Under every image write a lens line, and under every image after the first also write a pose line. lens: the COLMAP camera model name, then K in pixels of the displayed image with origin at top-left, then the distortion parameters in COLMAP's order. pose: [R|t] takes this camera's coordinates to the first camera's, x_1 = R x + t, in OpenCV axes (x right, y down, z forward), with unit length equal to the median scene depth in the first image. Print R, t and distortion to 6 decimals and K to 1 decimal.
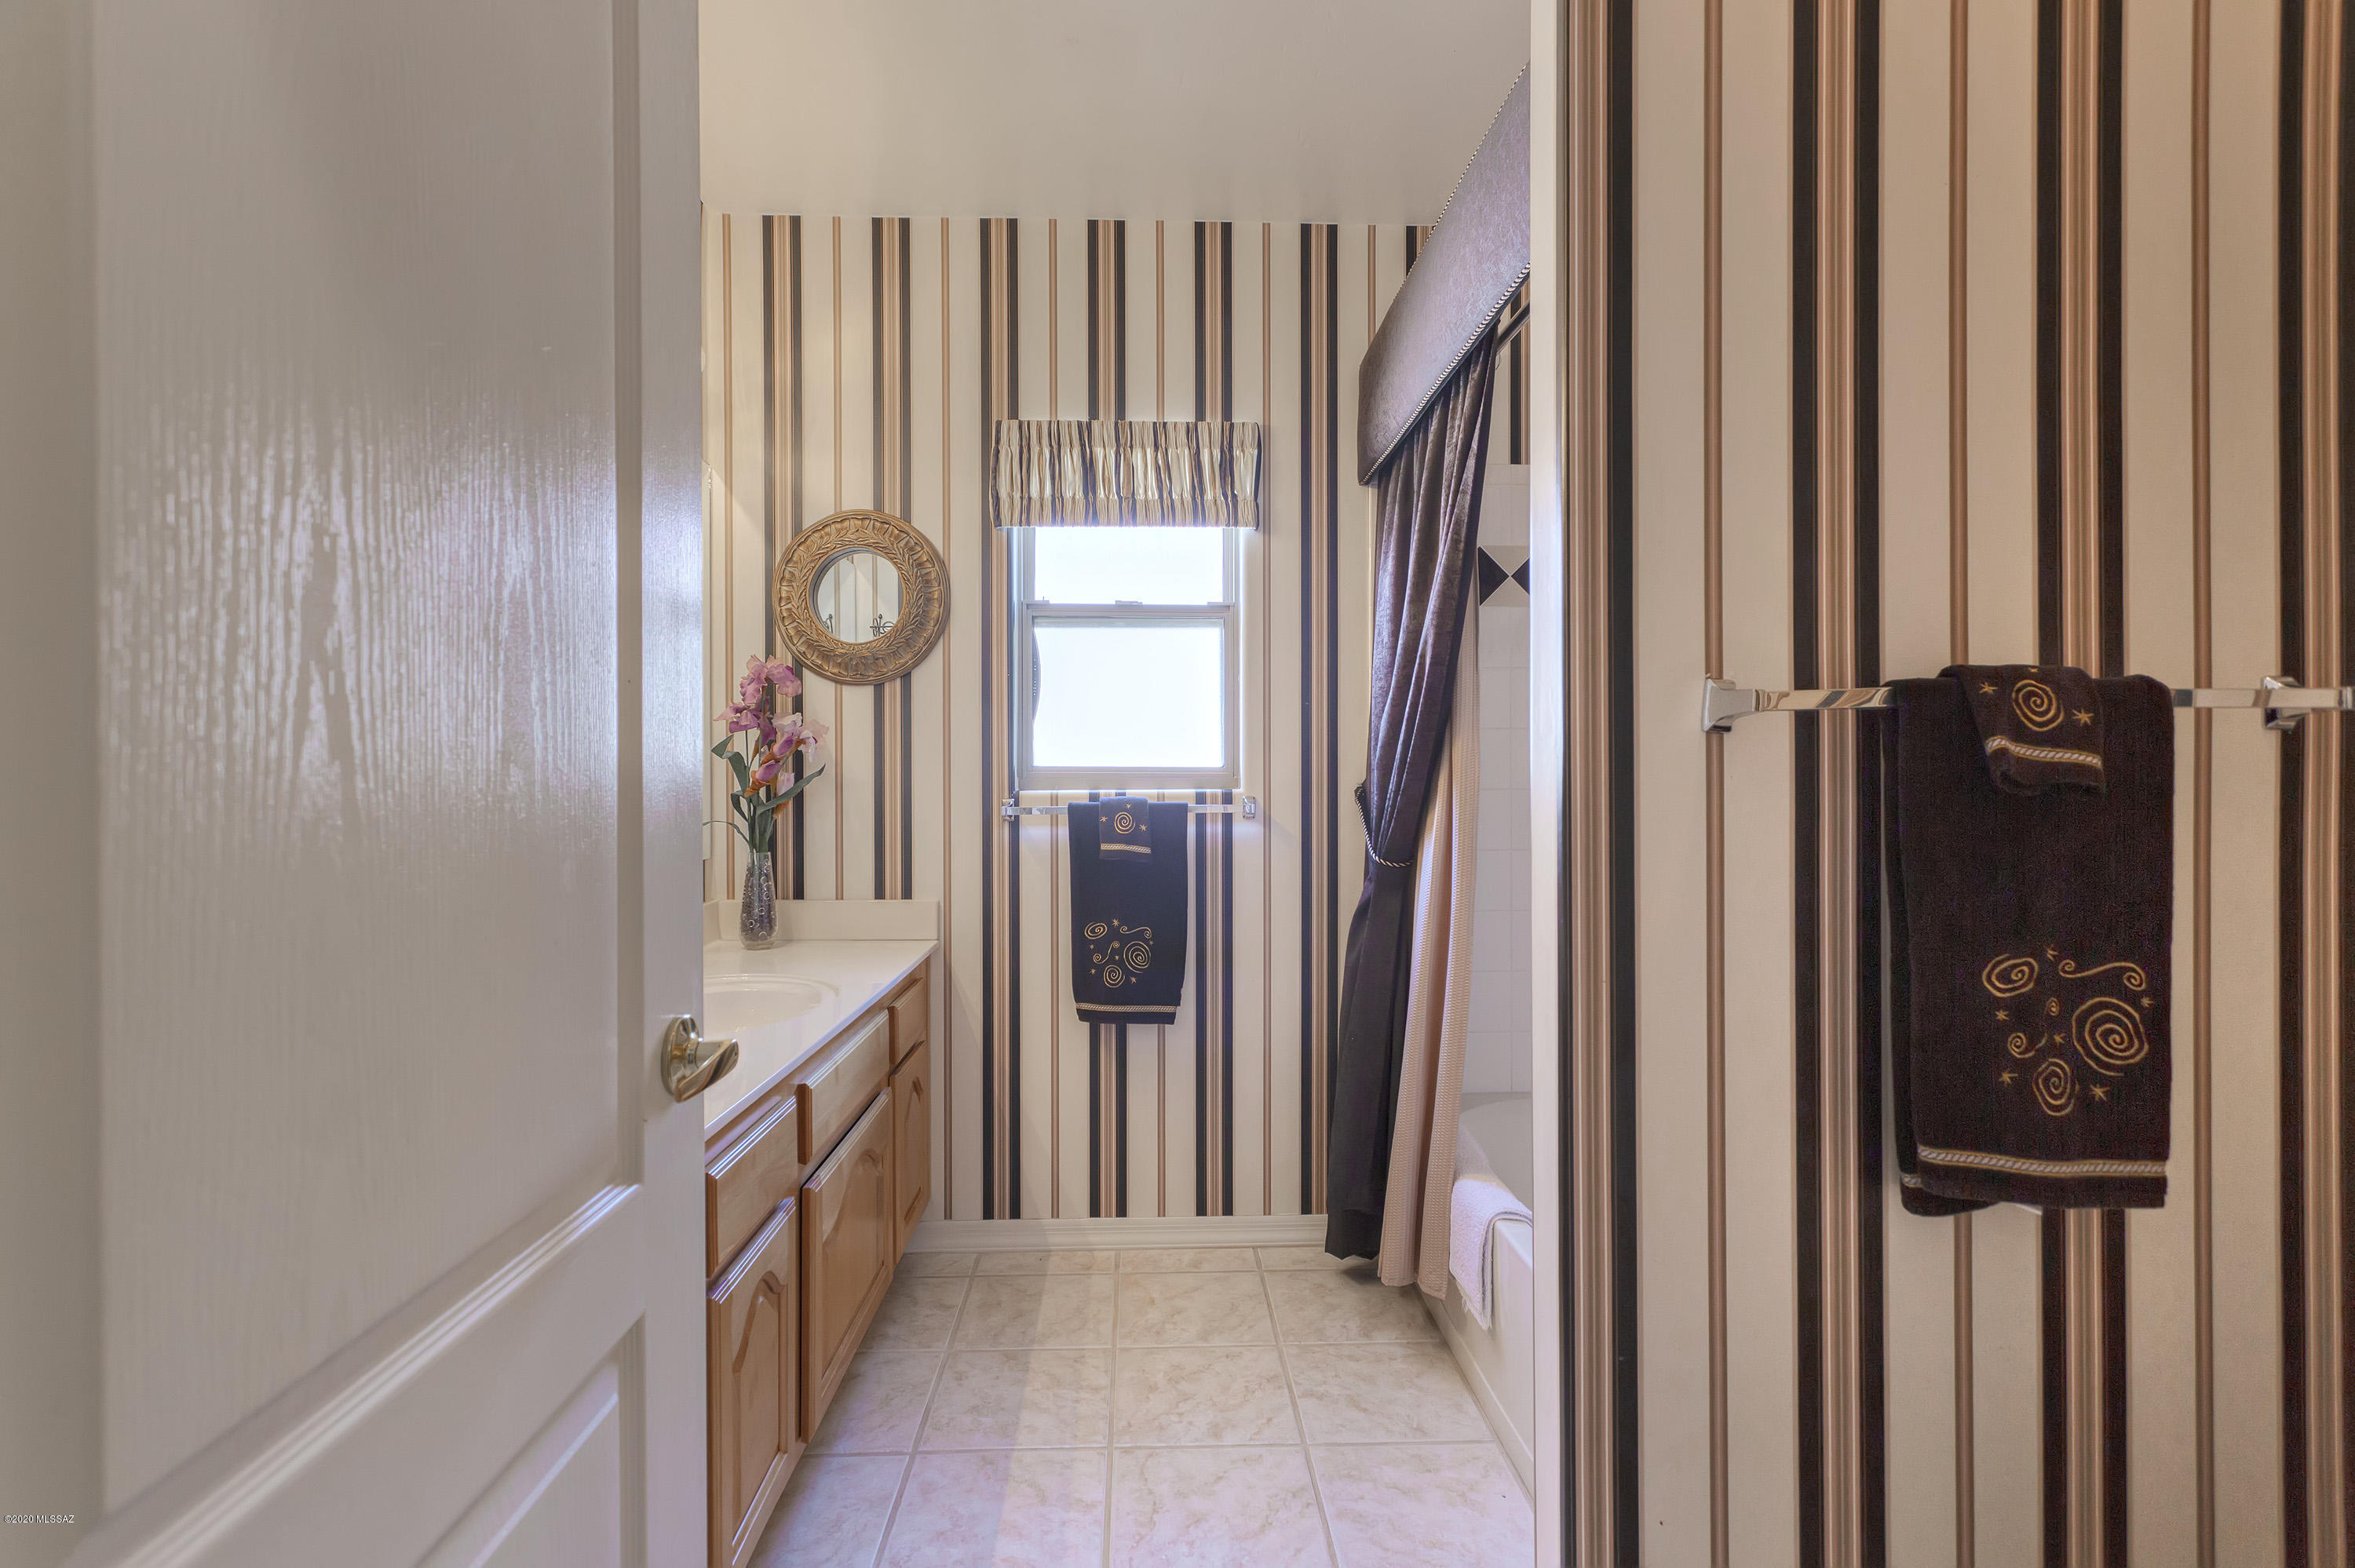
lens RADIAL K [[1117.6, 0, 1177.5], [0, 1117.6, 784.0], [0, 0, 1]] dist [0.002058, 0.000939]
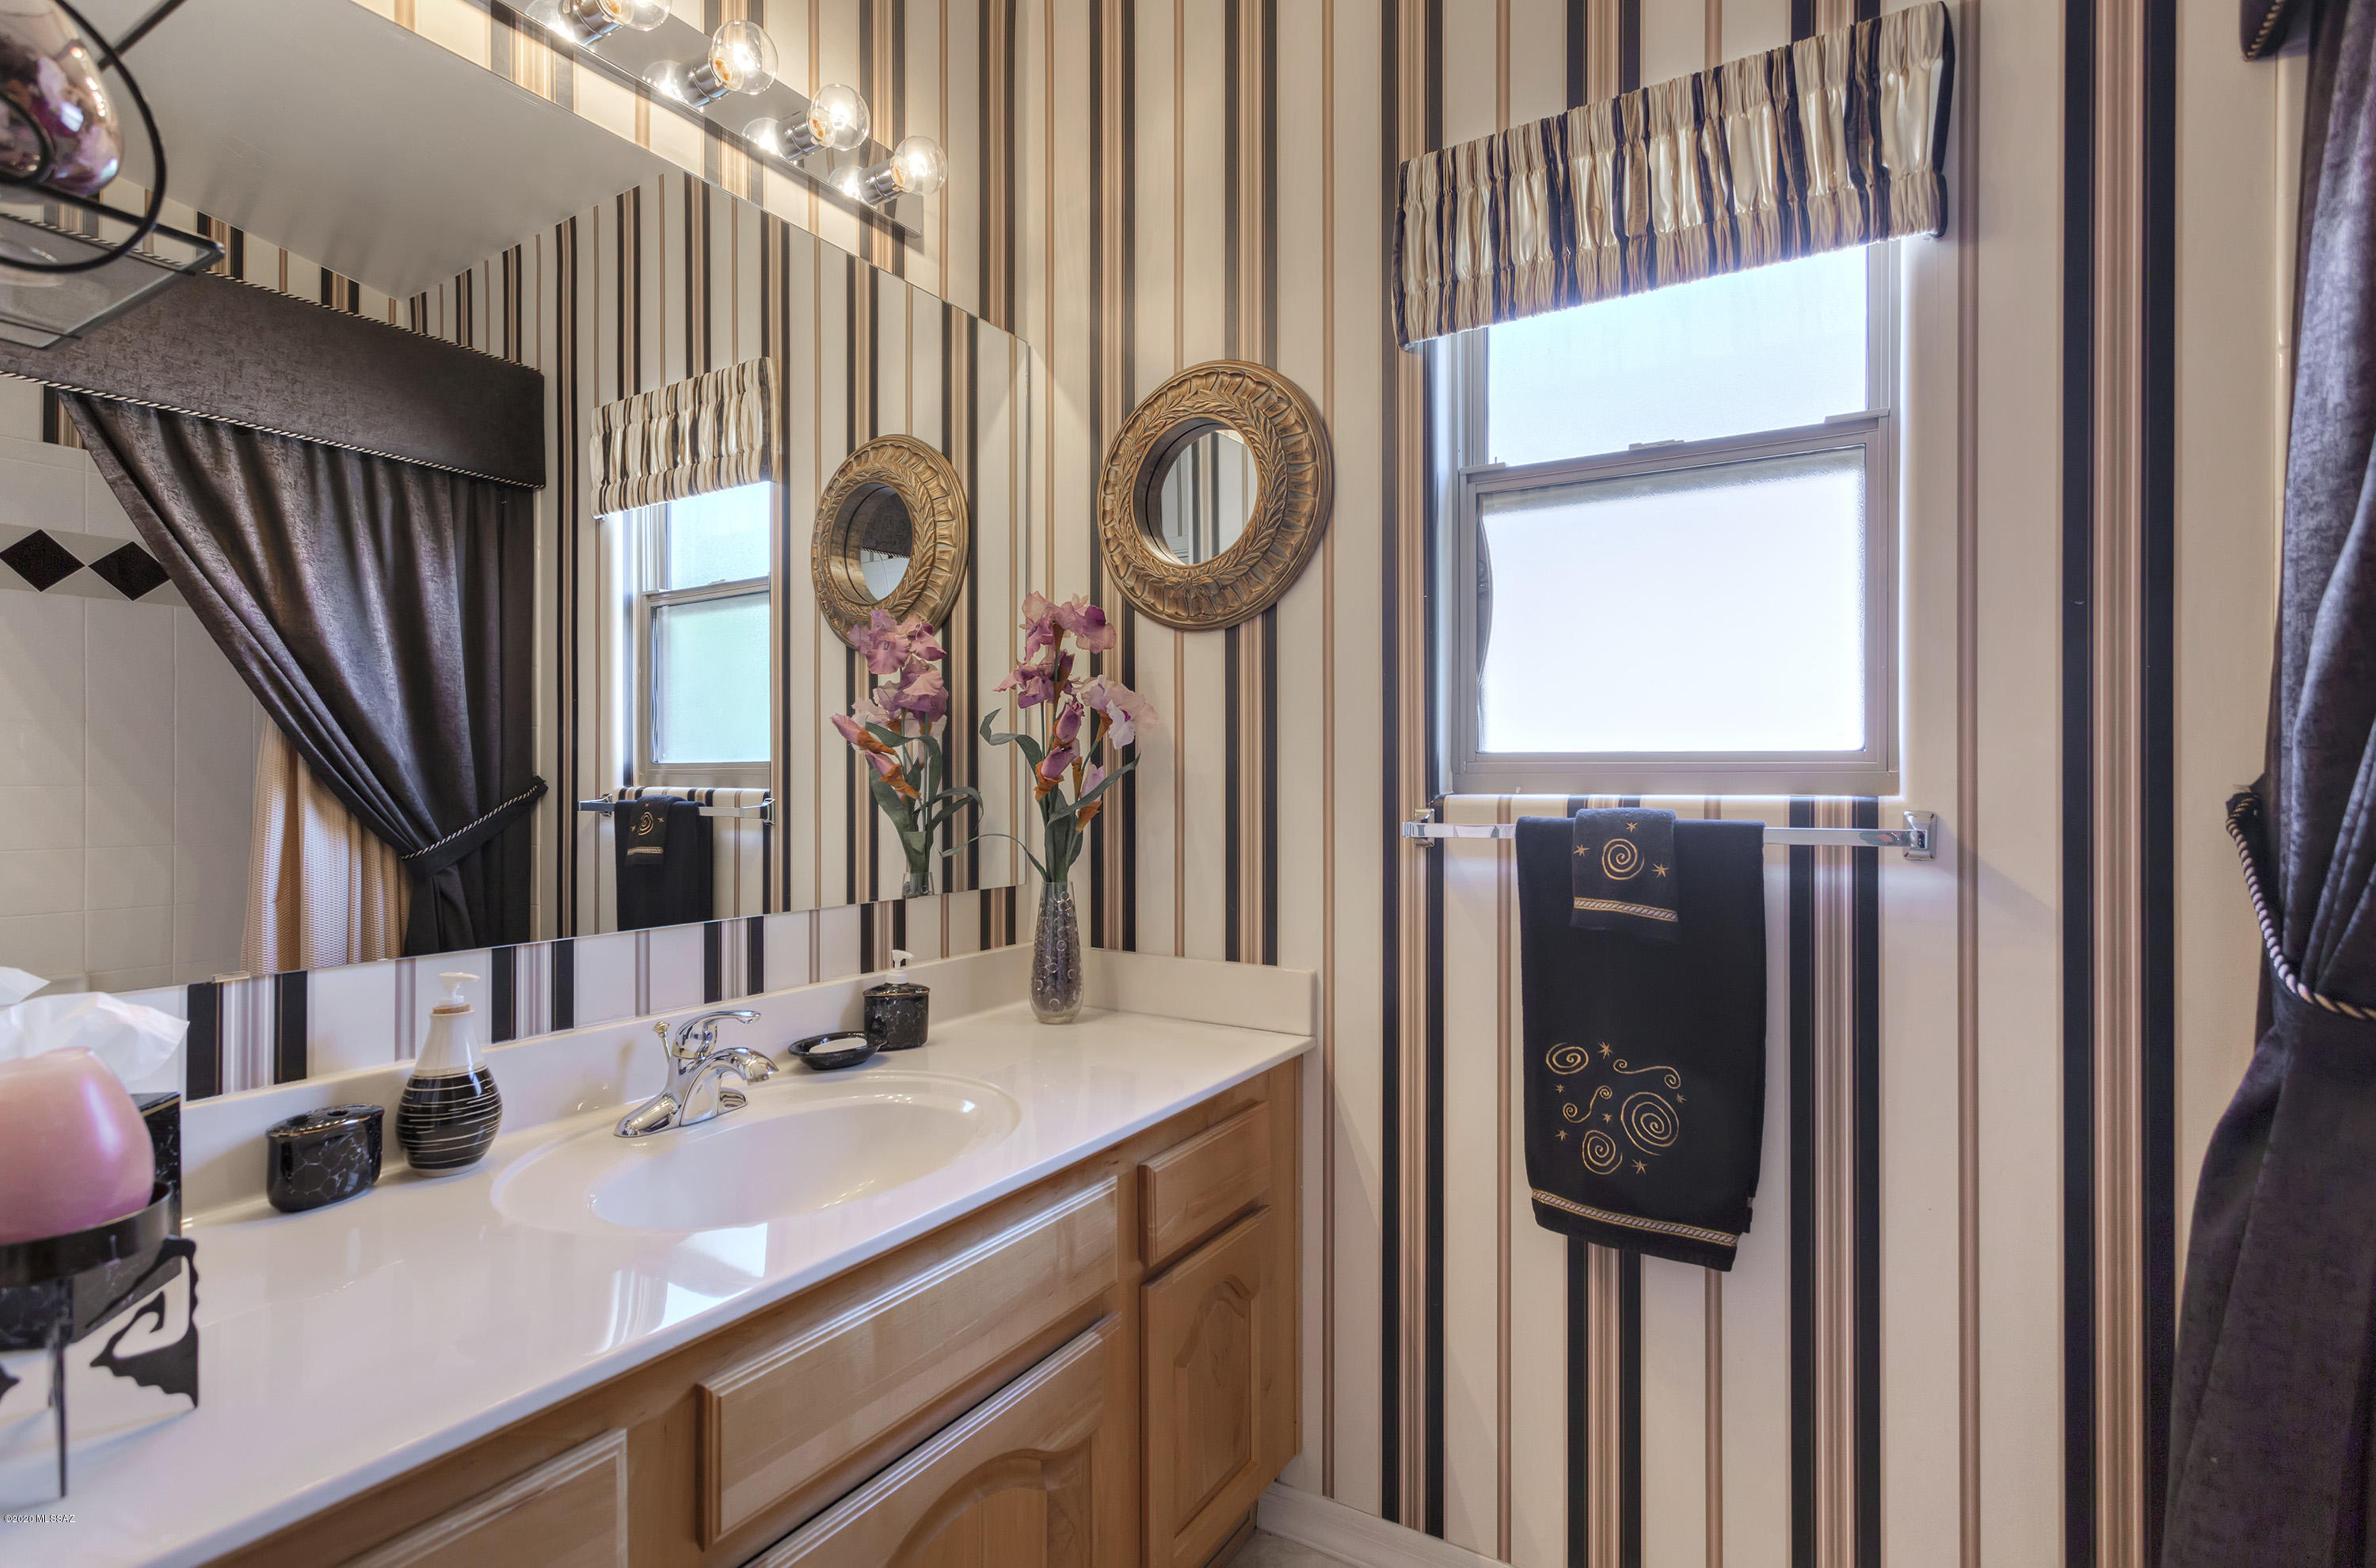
lens RADIAL K [[1136.4, 0, 1177.9], [0, 1136.4, 773.3], [0, 0, 1]] dist [0.009410, -0.000941]
pose [[0.823996, 0.000500, -0.566595, 0.079867], [-0.003675, 0.999983, -0.004462, -0.001920], [0.566584, 0.005759, 0.823984, 0.439371]]
